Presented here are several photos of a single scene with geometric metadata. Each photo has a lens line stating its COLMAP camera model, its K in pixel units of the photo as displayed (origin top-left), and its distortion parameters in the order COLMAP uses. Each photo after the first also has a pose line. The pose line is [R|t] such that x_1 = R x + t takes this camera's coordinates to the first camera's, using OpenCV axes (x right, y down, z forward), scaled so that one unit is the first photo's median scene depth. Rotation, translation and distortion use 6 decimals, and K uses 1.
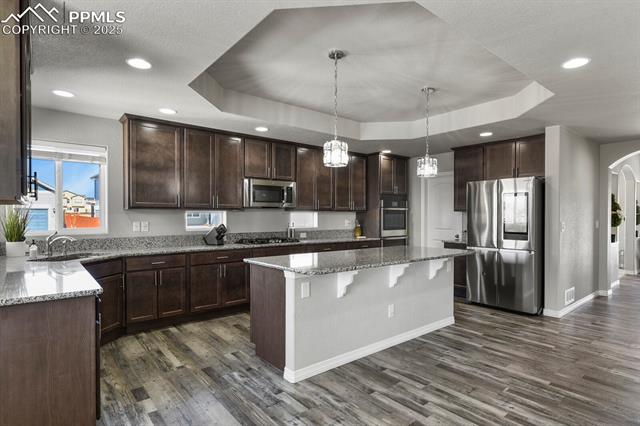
lens RADIAL K [[343.8, 0, 318.9], [0, 343.8, 217.0], [0, 0, 1]] dist [0.000561, -0.001964]
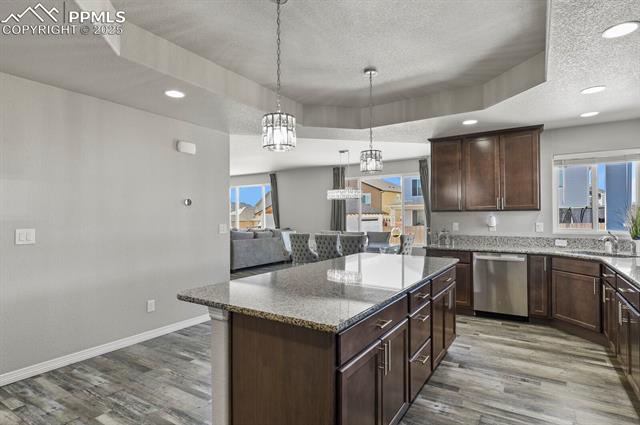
lens RADIAL K [[343.8, 0, 314.9], [0, 343.8, 213.1], [0, 0, 1]] dist [0.000561, -0.001964]
pose [[-0.955030, -0.001011, -0.296507, 0.396187], [0.002459, 0.999933, -0.011328, -0.005699], [0.296498, -0.011548, -0.954964, 1.446020]]
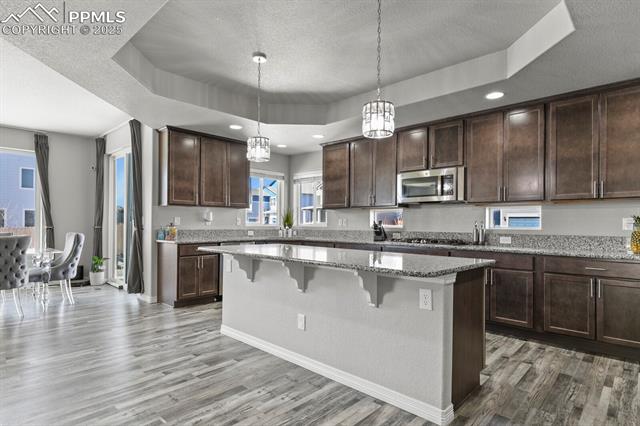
lens RADIAL K [[343.8, 0, 317.5], [0, 343.8, 223.3], [0, 0, 1]] dist [0.000561, -0.001964]
pose [[0.133164, 0.004199, -0.991085, 0.823201], [-0.007564, 0.999966, 0.003221, 0.028709], [0.991065, 0.007068, 0.133191, 0.748402]]
